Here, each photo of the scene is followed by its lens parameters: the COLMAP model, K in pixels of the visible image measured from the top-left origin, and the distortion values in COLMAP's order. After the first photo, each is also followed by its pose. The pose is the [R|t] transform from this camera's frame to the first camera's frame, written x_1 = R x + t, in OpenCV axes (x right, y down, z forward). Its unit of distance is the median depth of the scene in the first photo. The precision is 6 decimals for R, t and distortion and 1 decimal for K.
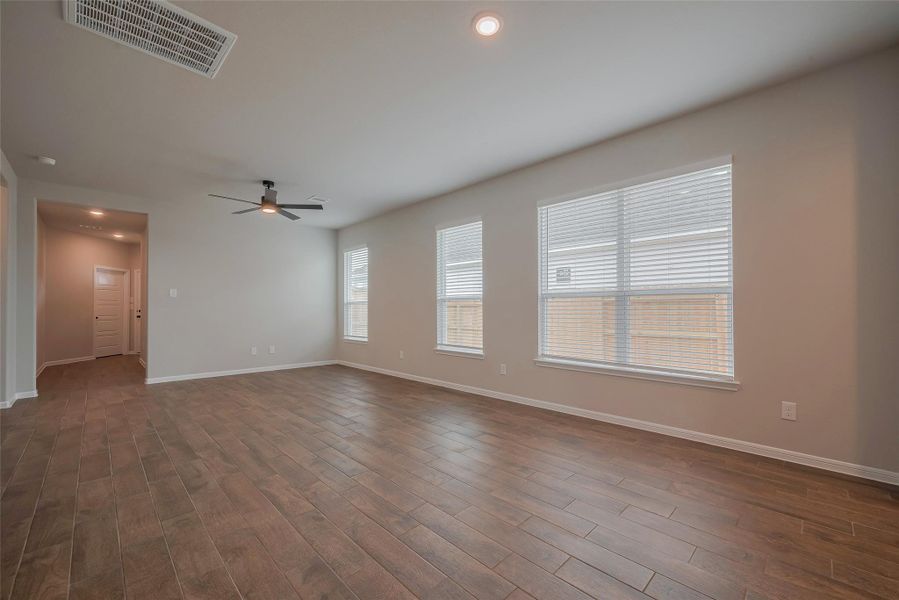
lens RADIAL K [[356.9, 0, 441.5], [0, 356.9, 306.1], [0, 0, 1]] dist [-0.002214, -0.000690]
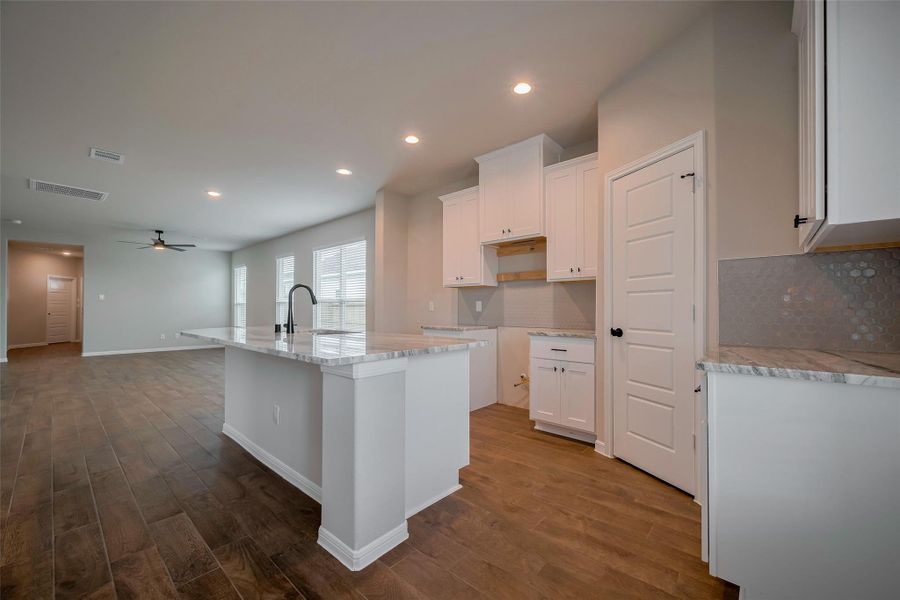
lens RADIAL K [[357.3, 0, 446.0], [0, 357.3, 304.8], [0, 0, 1]] dist [-0.002214, -0.000690]
pose [[0.997928, 0.003665, 0.064233, 0.549027], [-0.003713, 0.999993, 0.000627, -0.010813], [-0.064230, -0.000864, 0.997935, -0.545427]]
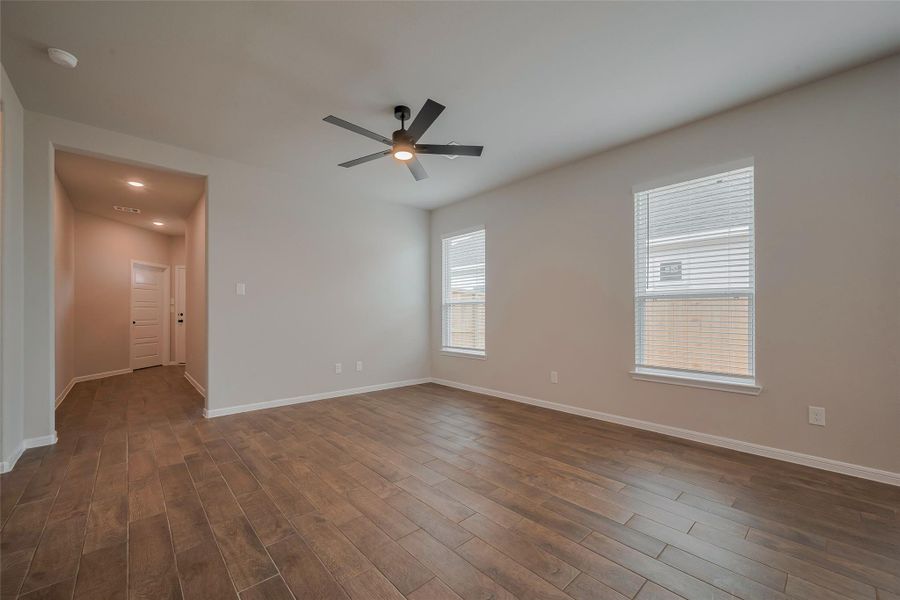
lens RADIAL K [[357.3, 0, 448.1], [0, 357.3, 311.3], [0, 0, 1]] dist [-0.002214, -0.000690]
pose [[0.999260, 0.000298, -0.038455, -0.255969], [-0.000083, 0.999984, 0.005588, 0.002386], [0.038456, -0.005581, 0.999245, 0.247475]]
